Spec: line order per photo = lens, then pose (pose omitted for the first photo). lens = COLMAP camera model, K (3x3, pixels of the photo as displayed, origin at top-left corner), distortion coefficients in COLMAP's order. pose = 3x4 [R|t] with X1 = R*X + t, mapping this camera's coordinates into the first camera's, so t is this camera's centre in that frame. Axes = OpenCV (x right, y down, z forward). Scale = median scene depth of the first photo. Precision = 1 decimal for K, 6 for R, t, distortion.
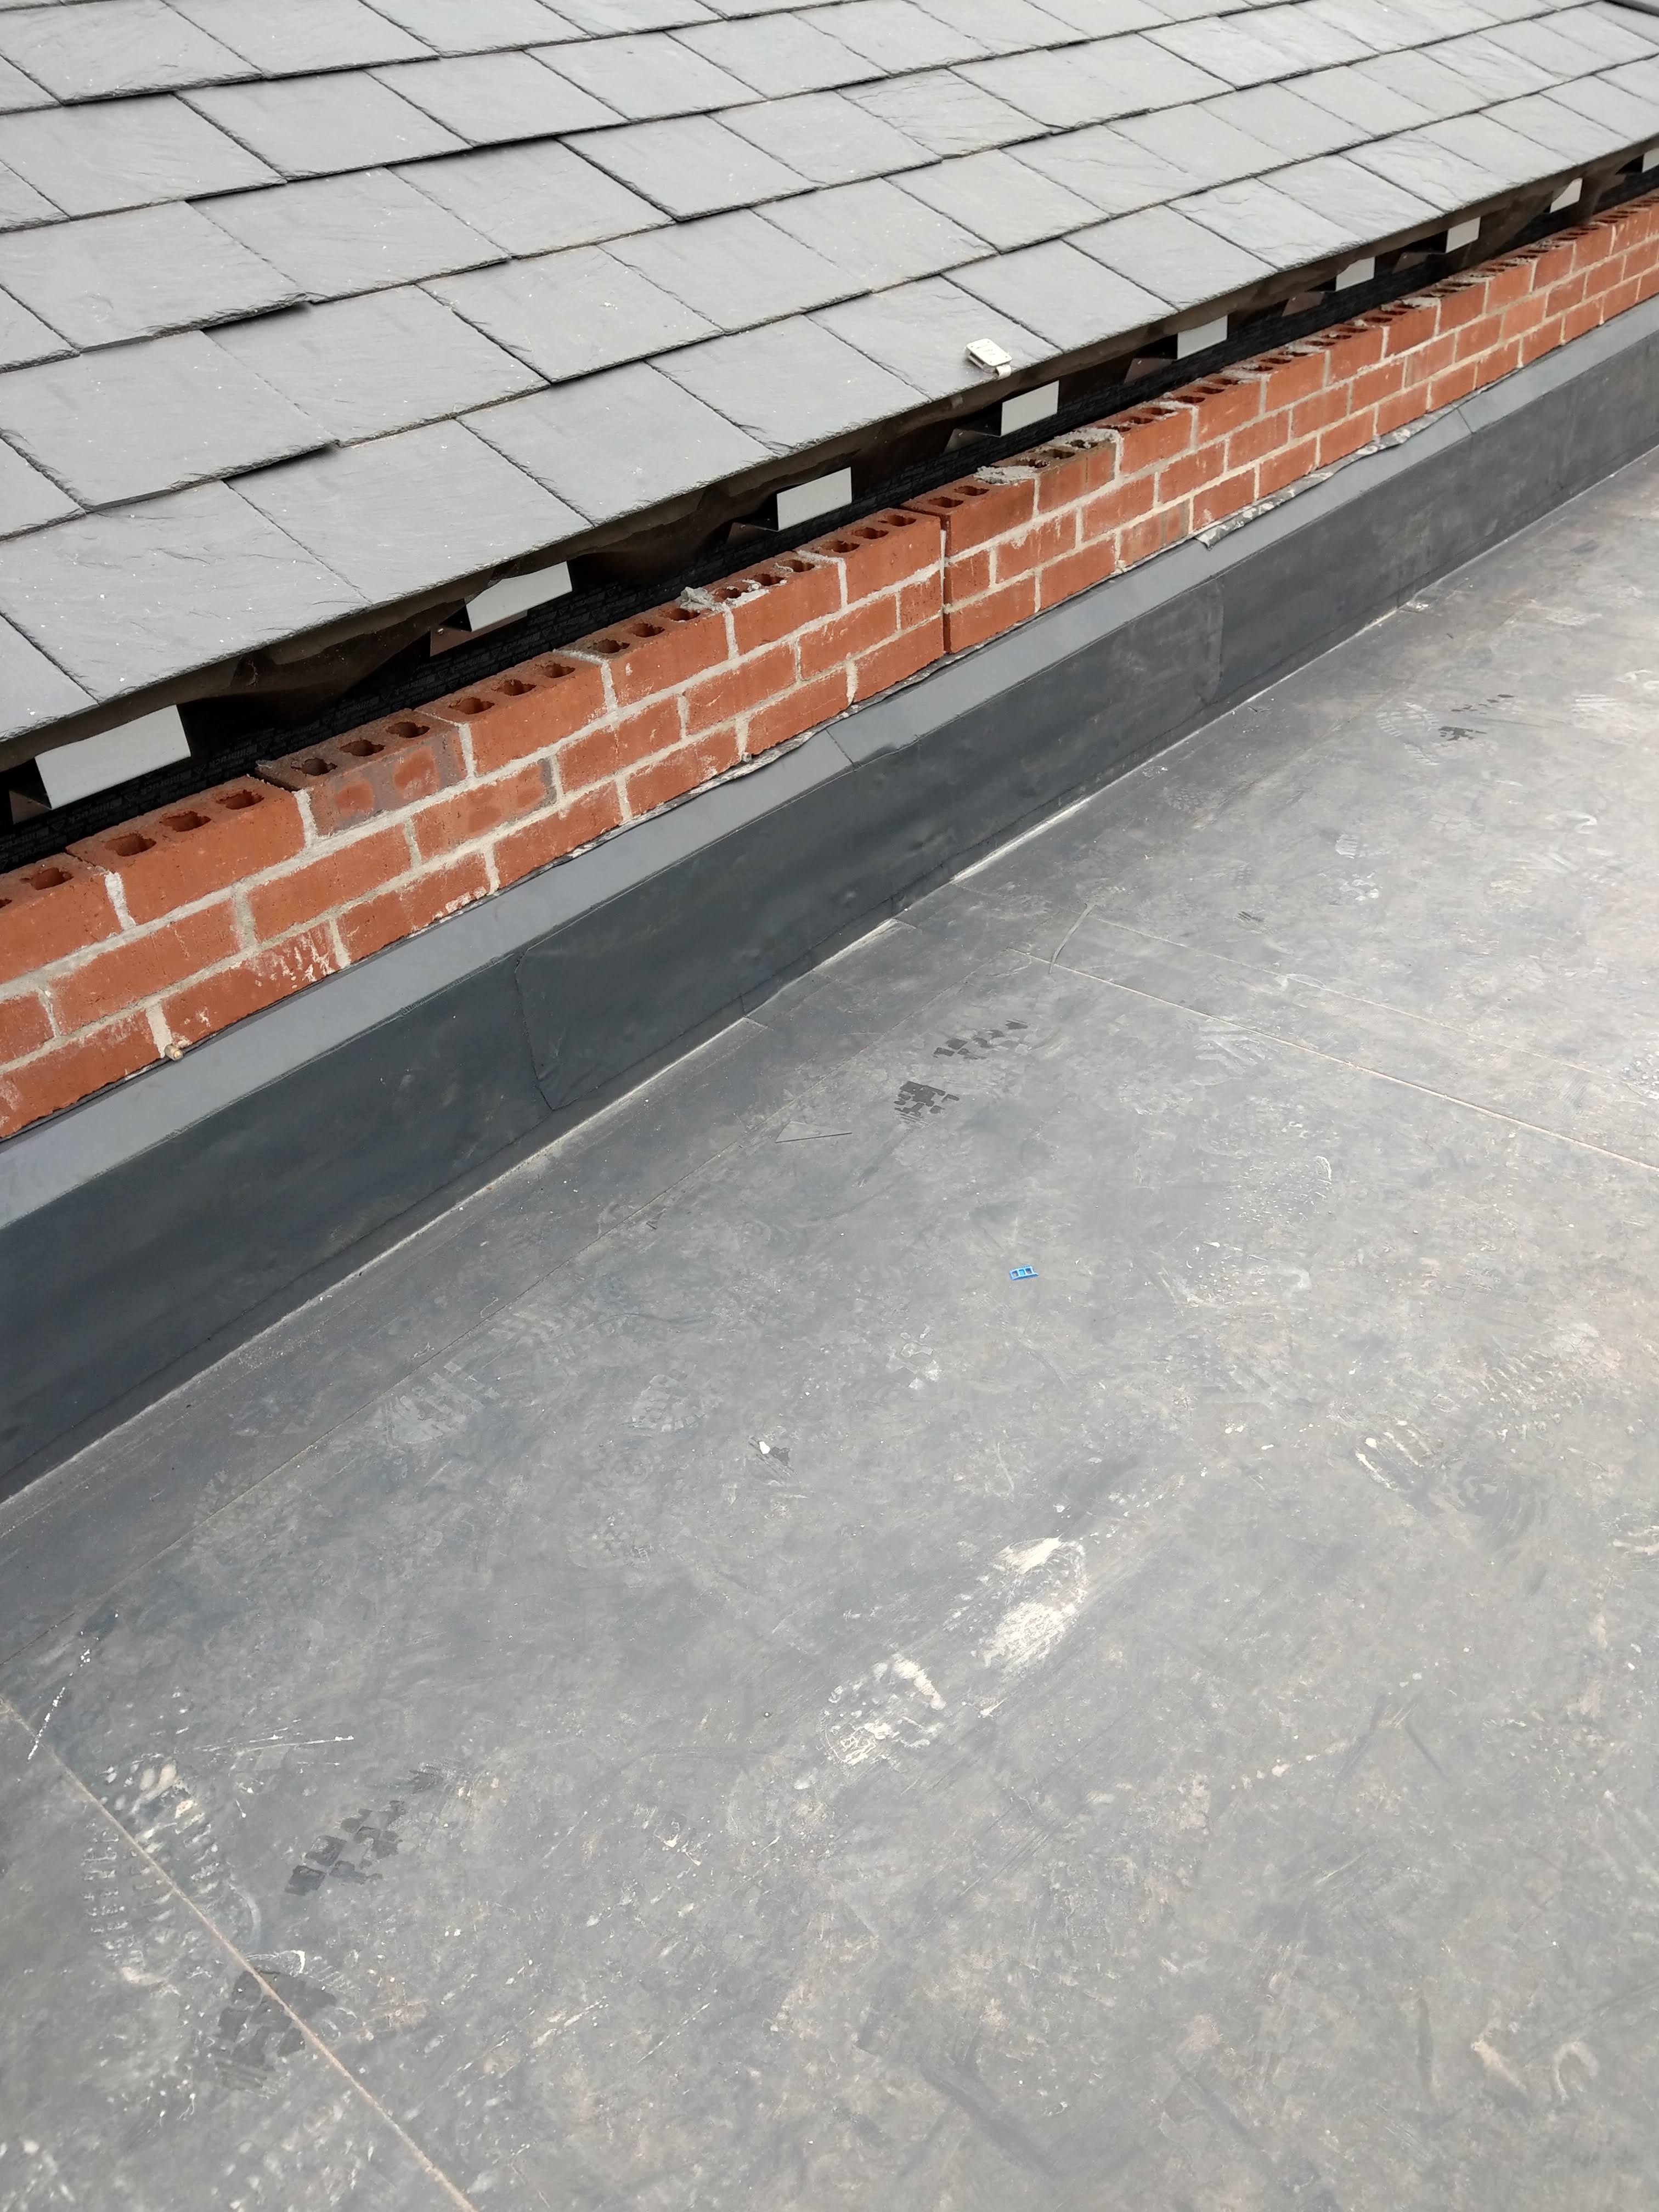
lens RADIAL K [[1643.1, 0, 940.0], [0, 1643.1, 1062.9], [0, 0, 1]] dist [0.084717, -0.147469]
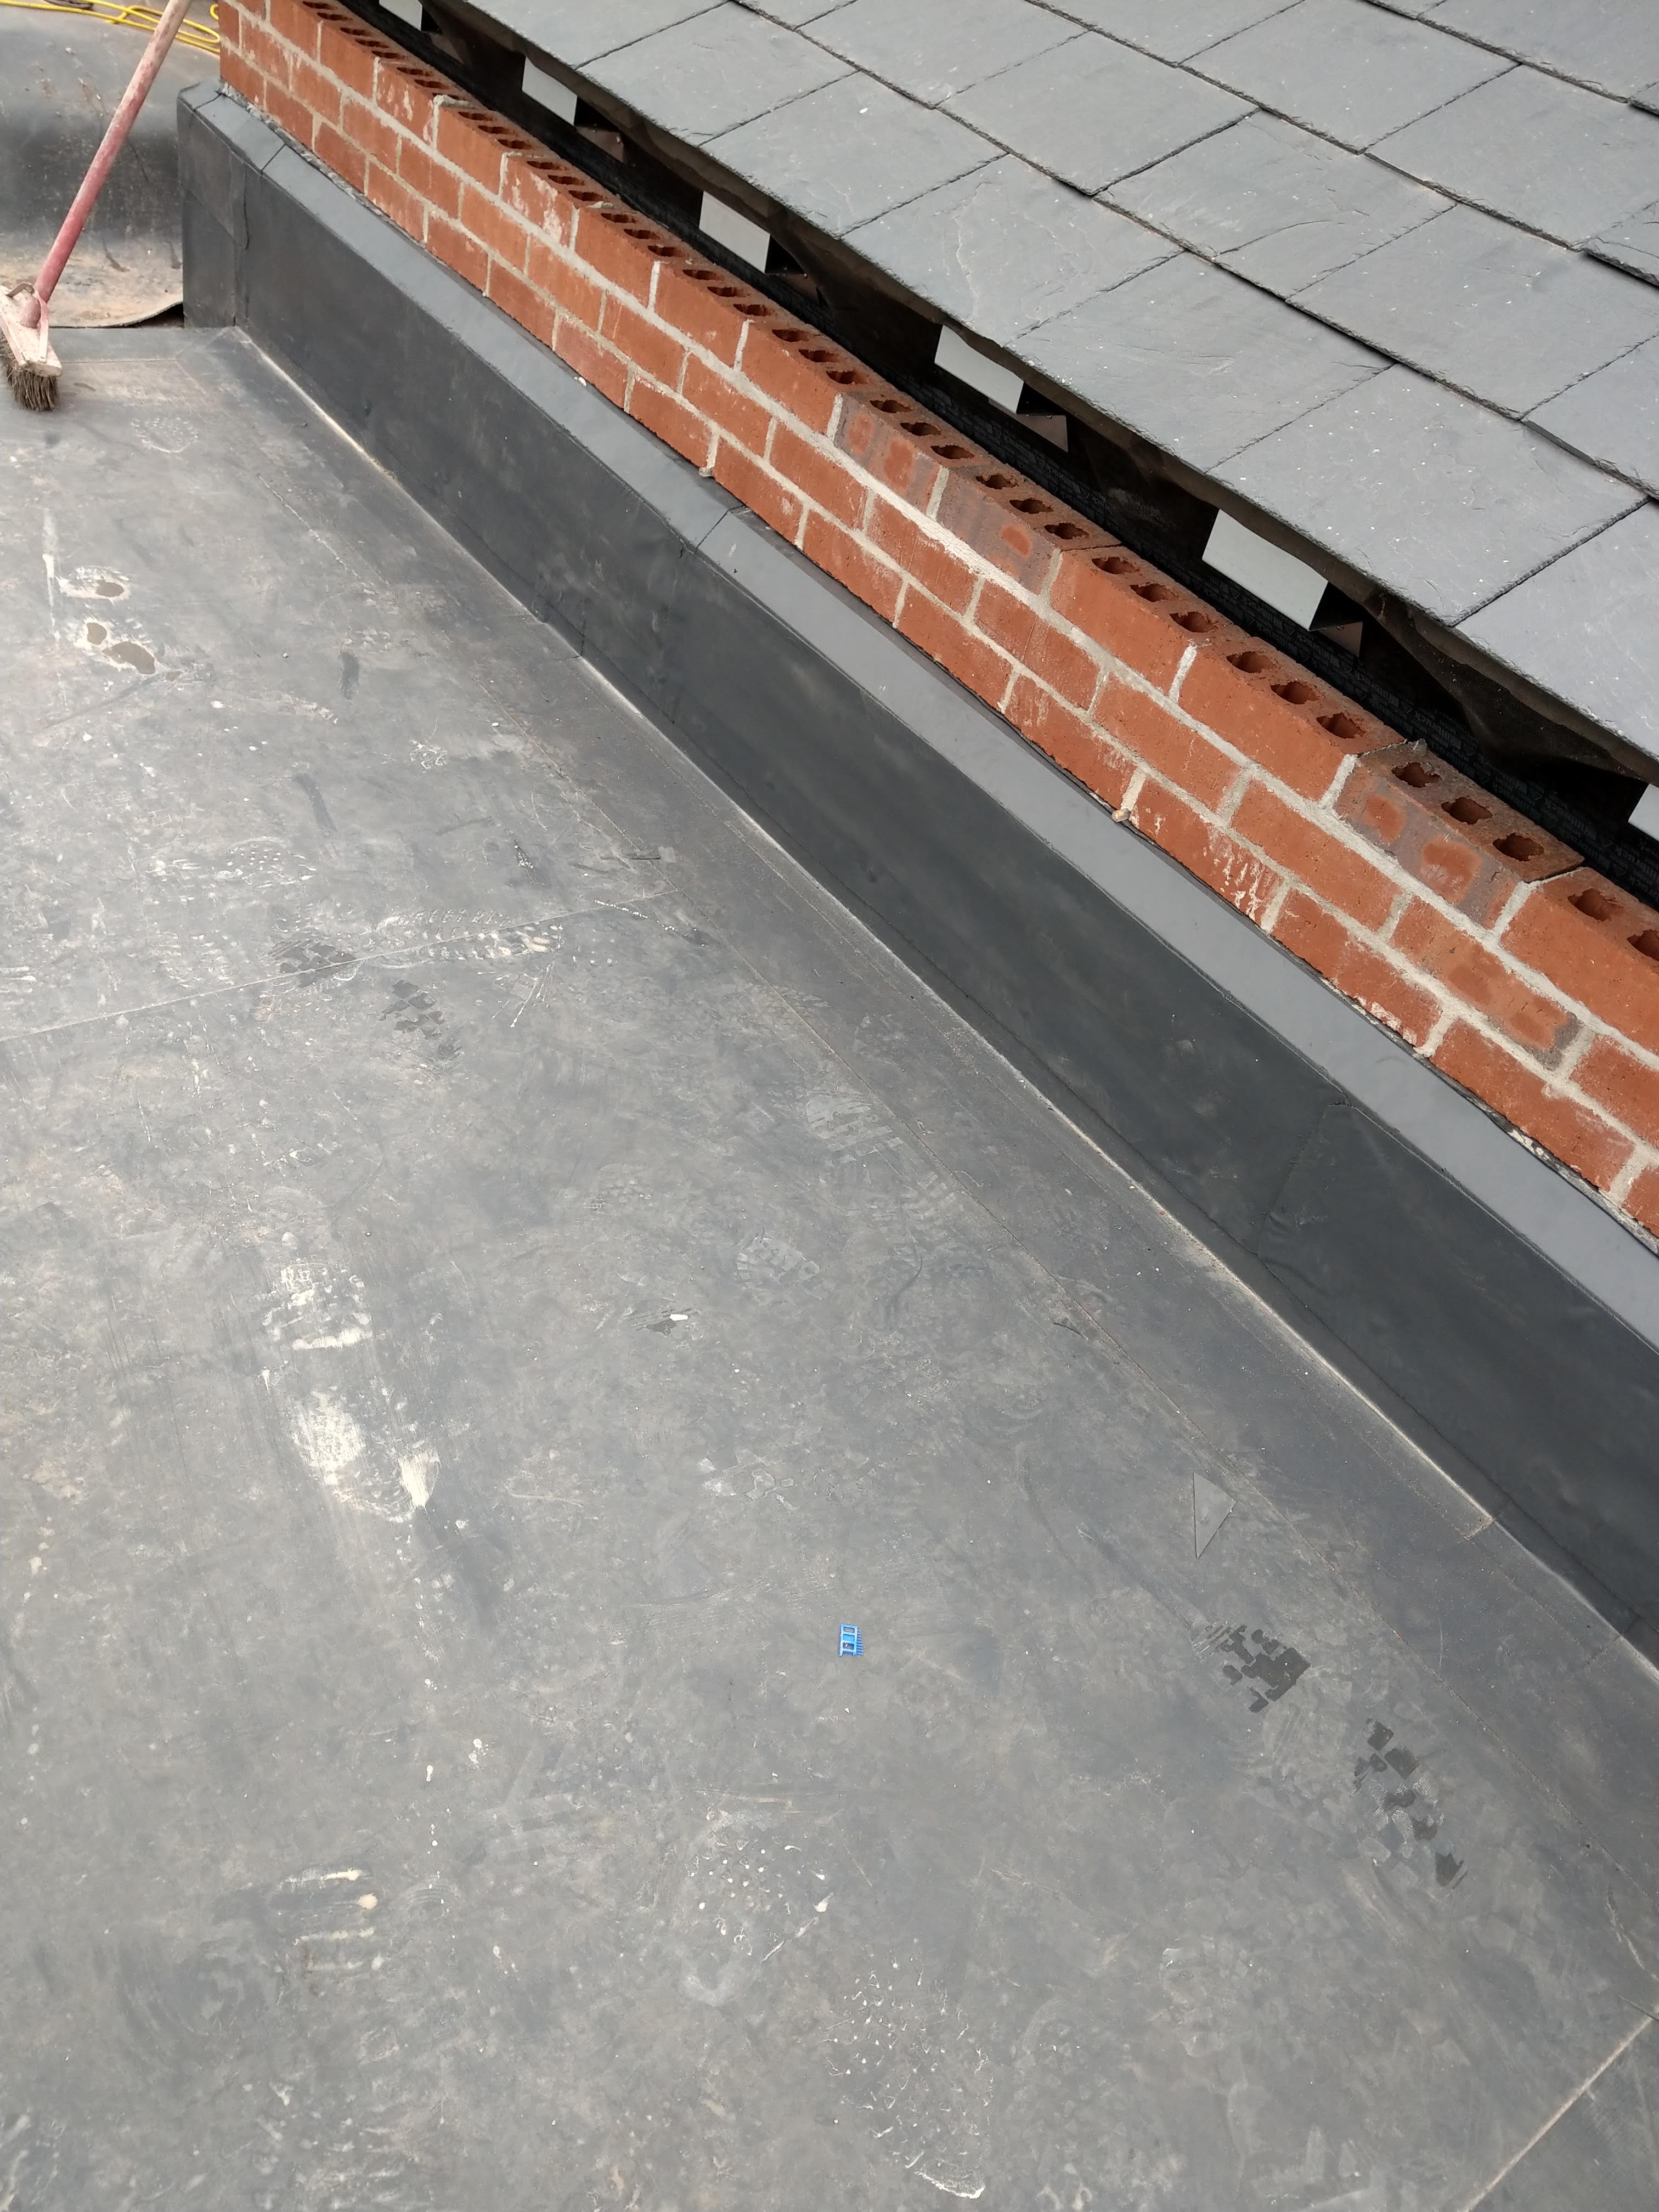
lens RADIAL K [[1706.6, 0, 829.5], [0, 1706.6, 1106.0], [0, 0, 1]] dist [0.079949, -0.131795]
pose [[-0.256573, 0.649156, -0.716078, 0.472541], [-0.694310, 0.391620, 0.603794, -0.448187], [0.672387, 0.652097, 0.350236, 0.592507]]
